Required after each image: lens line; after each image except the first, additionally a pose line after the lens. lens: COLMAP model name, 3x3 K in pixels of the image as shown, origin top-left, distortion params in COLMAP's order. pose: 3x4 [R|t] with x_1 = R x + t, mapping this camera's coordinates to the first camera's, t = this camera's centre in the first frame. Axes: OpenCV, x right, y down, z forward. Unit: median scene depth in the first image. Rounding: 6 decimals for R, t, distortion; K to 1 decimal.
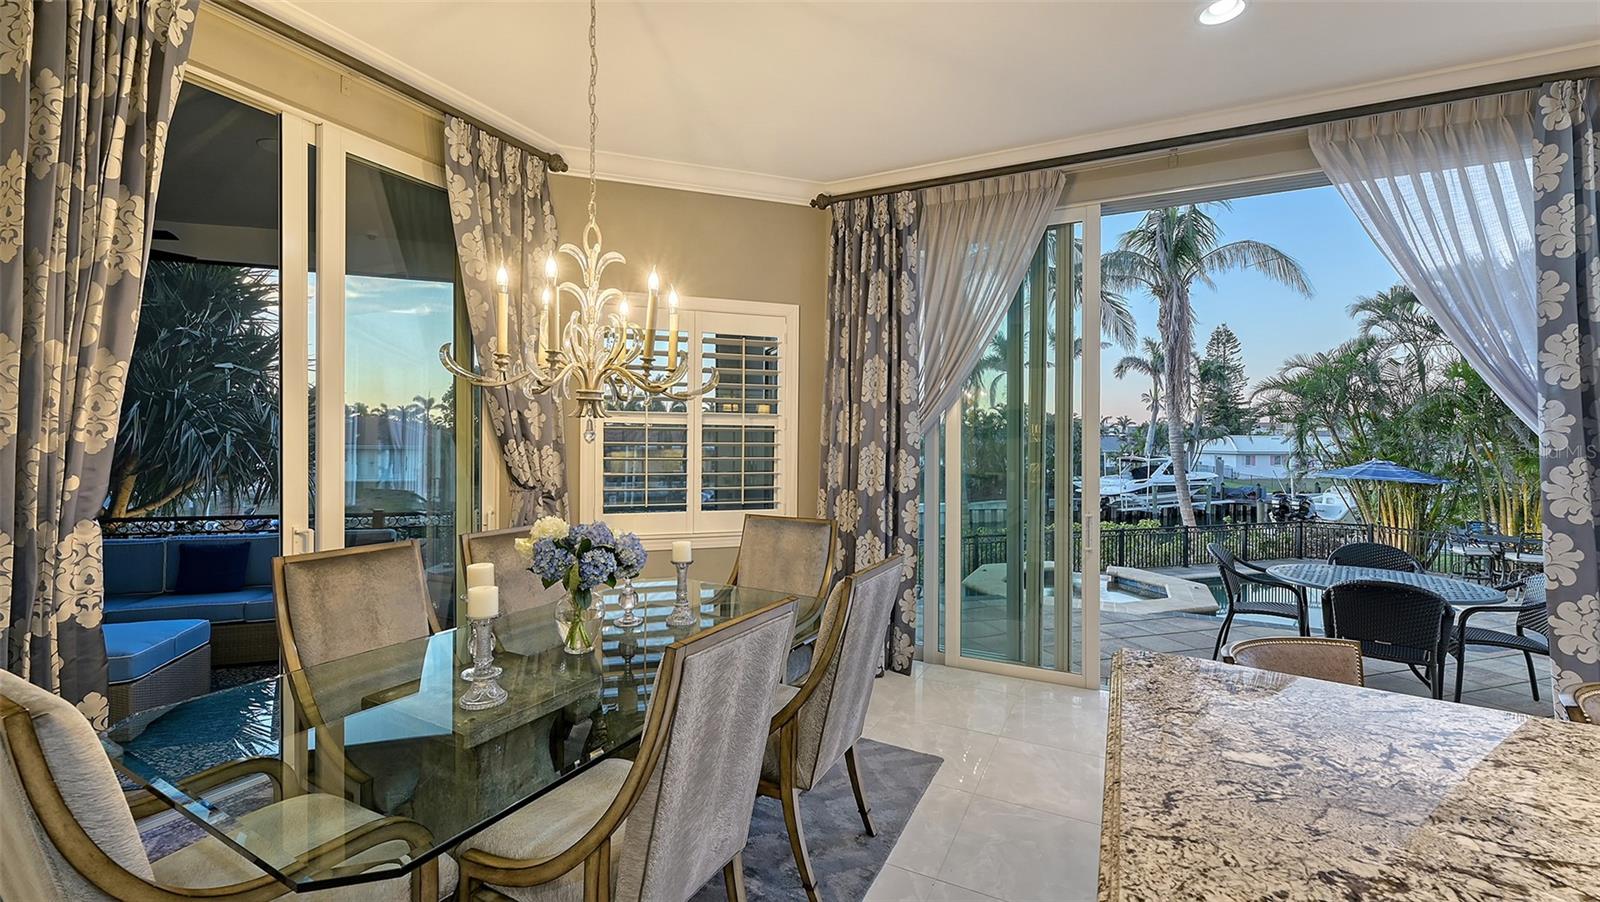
lens RADIAL K [[633.5, 0, 800.0], [0, 633.5, 451.0], [0, 0, 1]] dist [-0.001580, -0.000065]
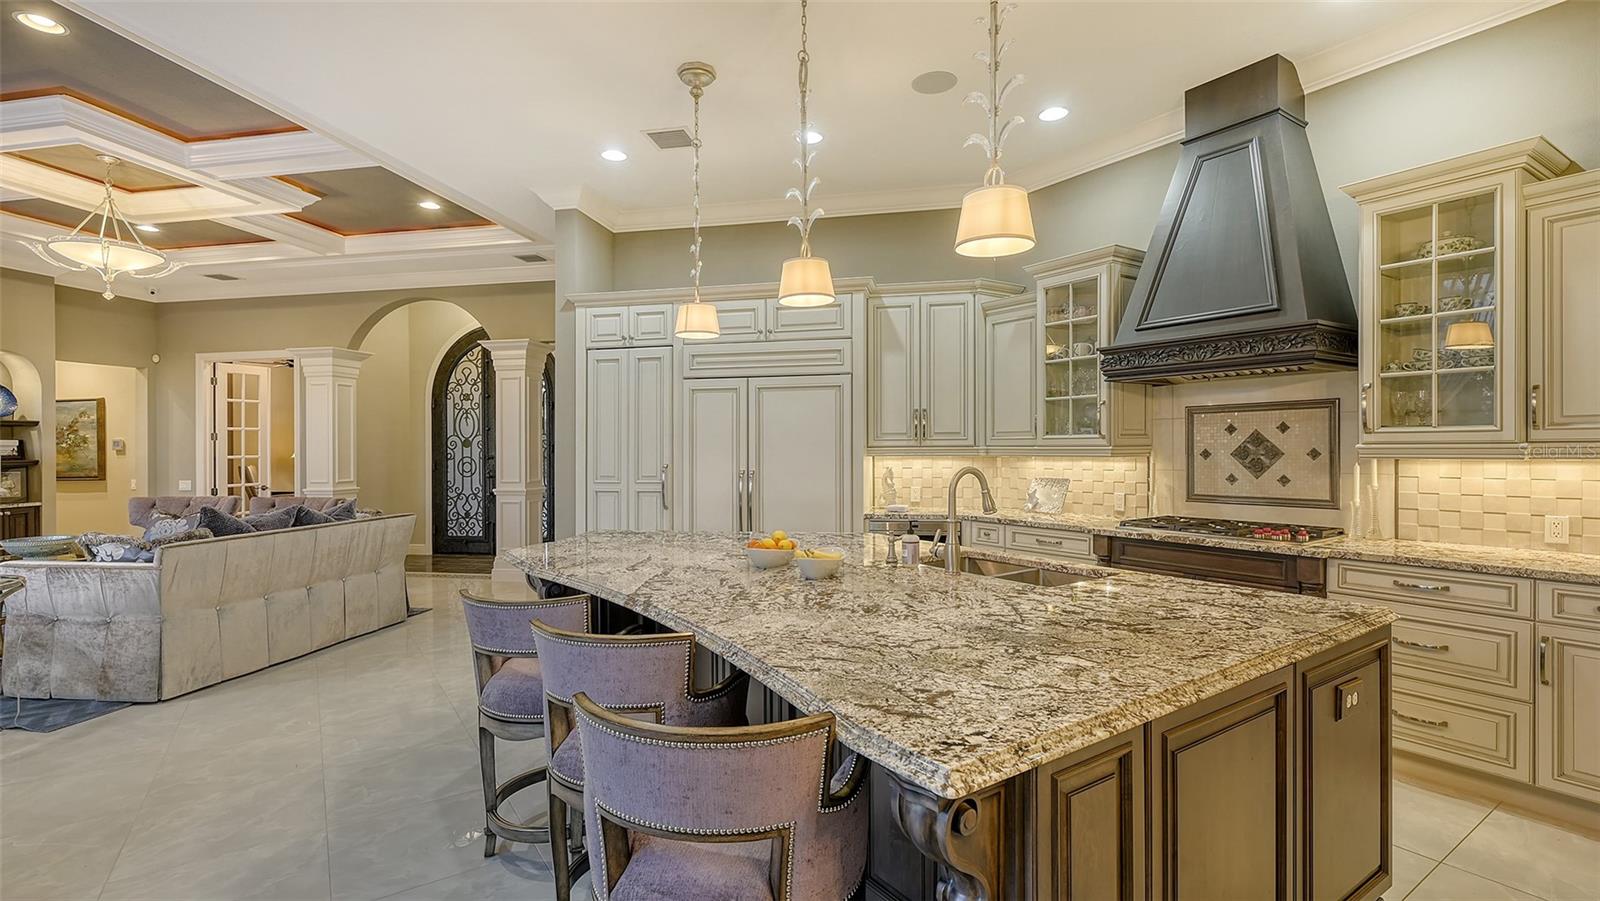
lens RADIAL K [[727.4, 0, 794.3], [0, 727.4, 444.4], [0, 0, 1]] dist [0.000146, -0.000049]
pose [[-0.877916, 0.002550, 0.478807, 0.149127], [0.010704, 0.999840, 0.014302, 0.016002], [-0.478694, 0.017681, -0.877804, 0.698962]]
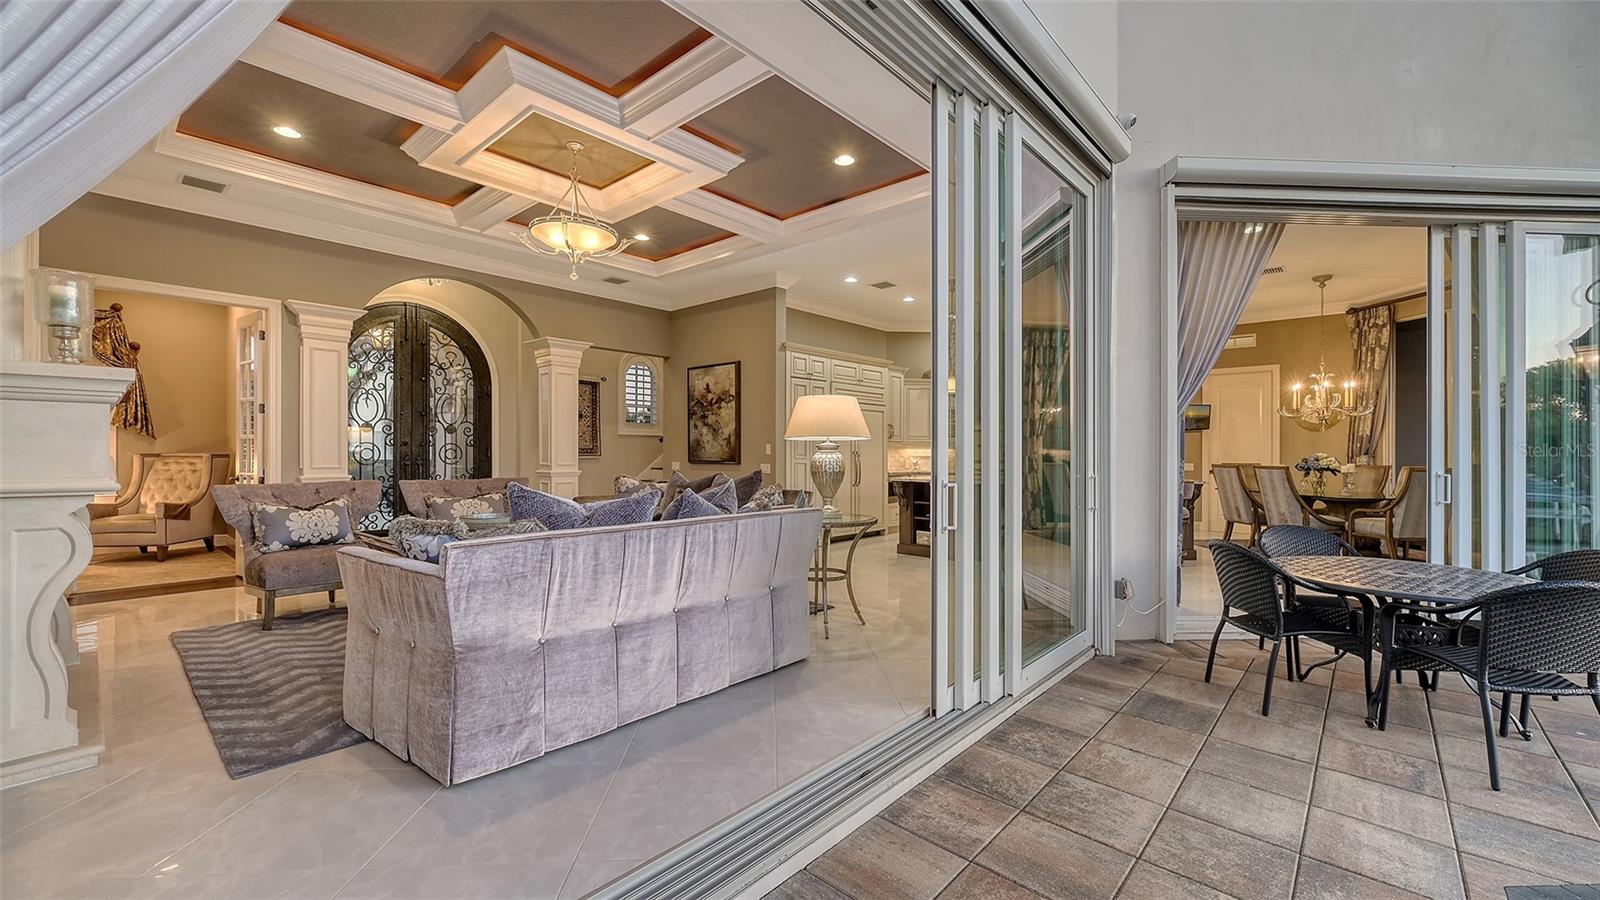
lens RADIAL K [[640.0, 0, 804.0], [0, 640.0, 453.0], [0, 0, 1]] dist [-0.001559, -0.000165]
pose [[-0.862687, -0.010960, -0.505620, 2.064475], [-0.017554, 0.999812, 0.008278, 0.068375], [0.505434, 0.016017, -0.862717, 1.400282]]
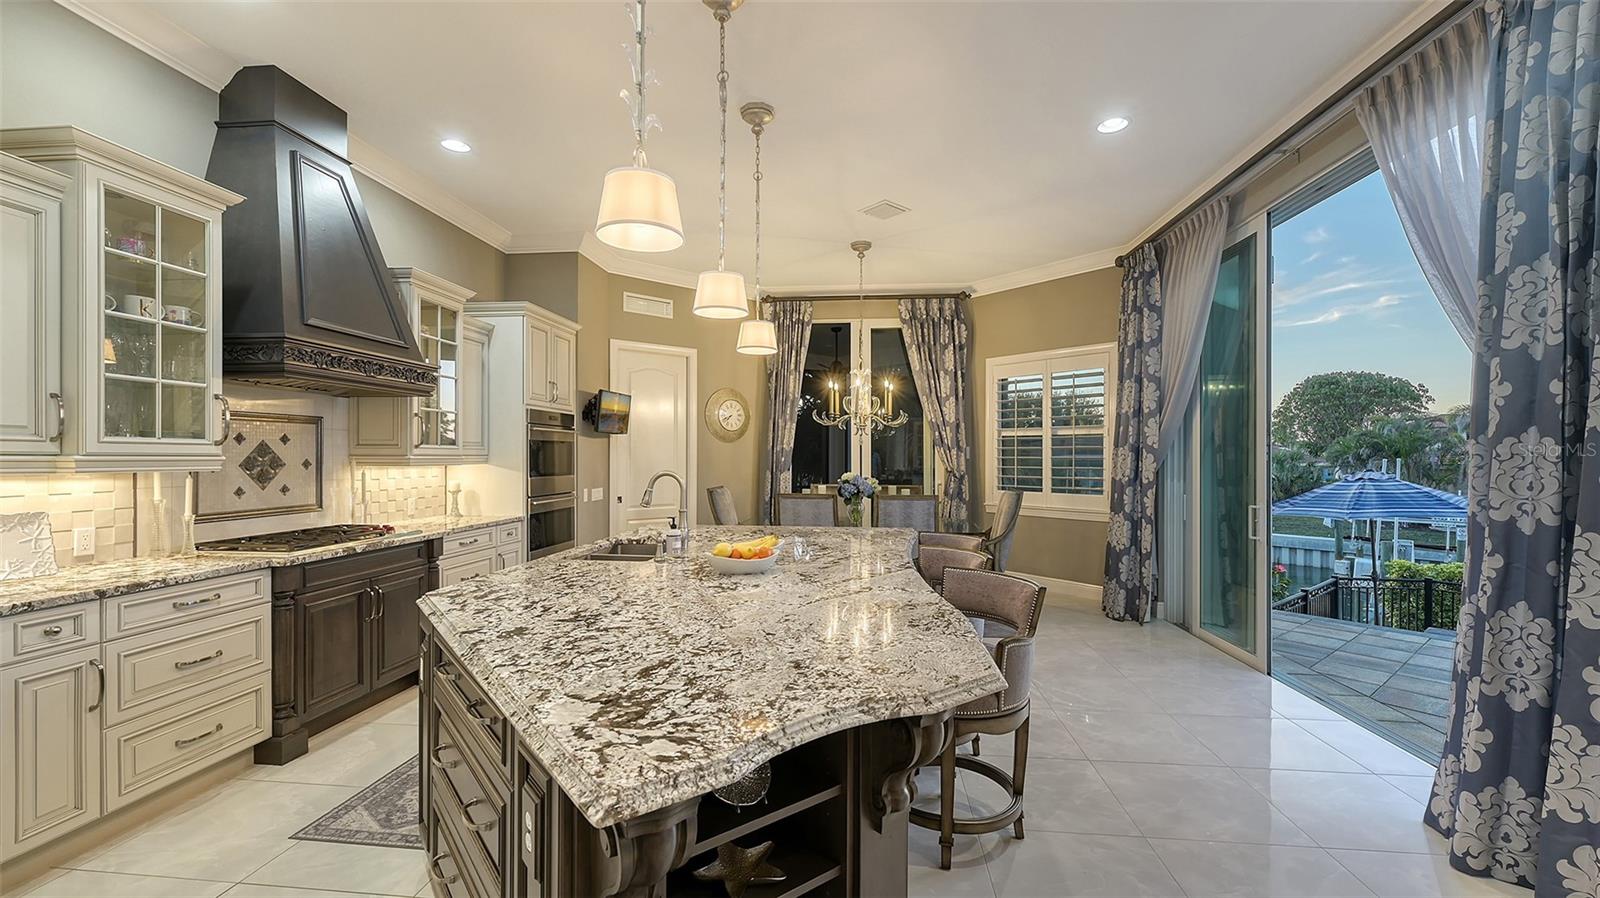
lens RADIAL K [[655.2, 0, 797.1], [0, 655.2, 457.6], [0, 0, 1]] dist [-0.002135, 0.000031]
pose [[0.356420, -0.003410, -0.934320, 1.138476], [-0.014546, 0.999852, -0.009198, 0.037542], [0.934213, 0.016869, 0.356317, -0.107148]]
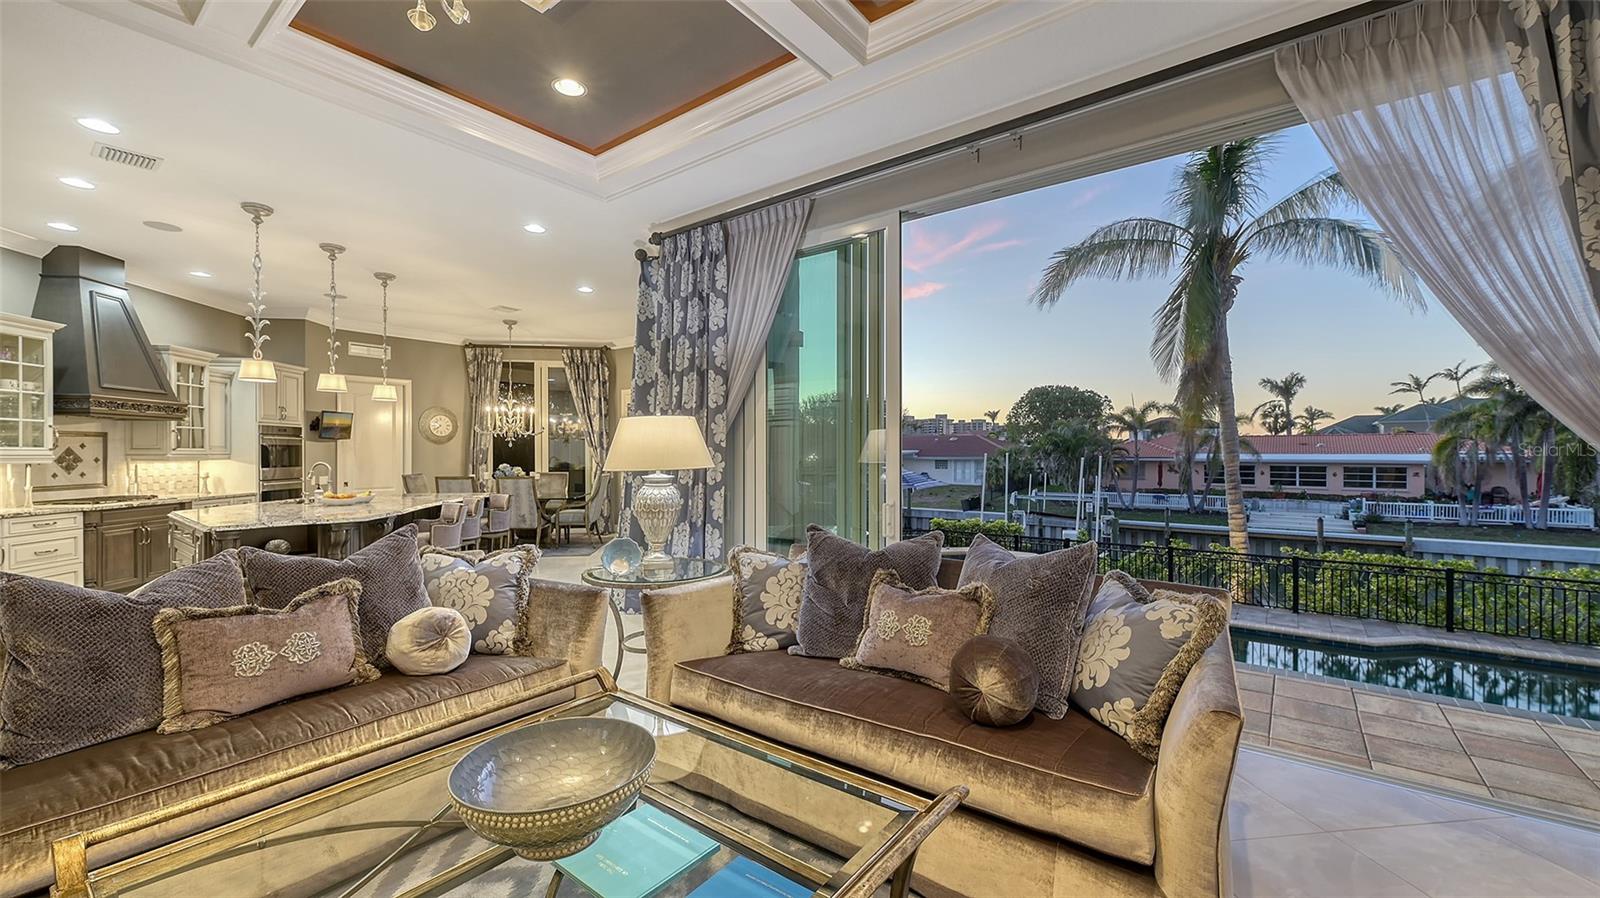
lens RADIAL K [[640.0, 0, 804.0], [0, 640.0, 452.0], [0, 0, 1]] dist [-0.001559, -0.000165]
pose [[0.564821, -0.008383, -0.825171, 2.310712], [-0.007022, 0.999863, -0.014964, 0.039710], [0.825184, 0.014247, 0.564685, 0.123566]]
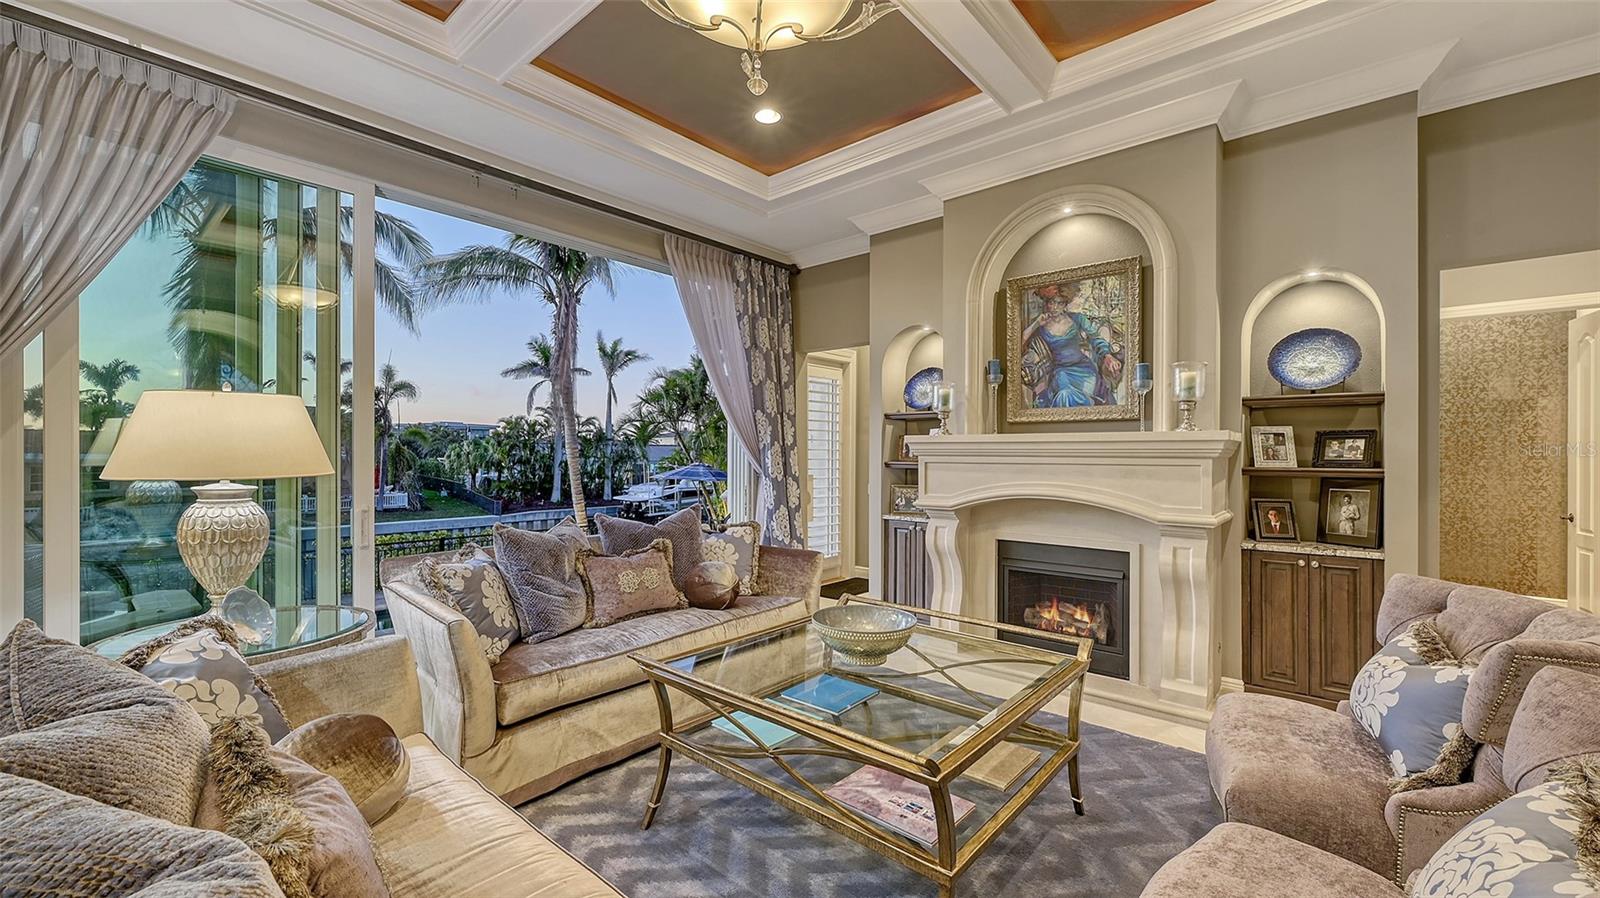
lens RADIAL K [[640.0, 0, 804.0], [0, 640.0, 452.0], [0, 0, 1]] dist [-0.001559, -0.000165]
pose [[0.849805, -0.001489, 0.527096, 1.584911], [0.009354, 0.999881, -0.012258, 0.042608], [-0.527015, 0.015348, 0.849718, -0.276298]]
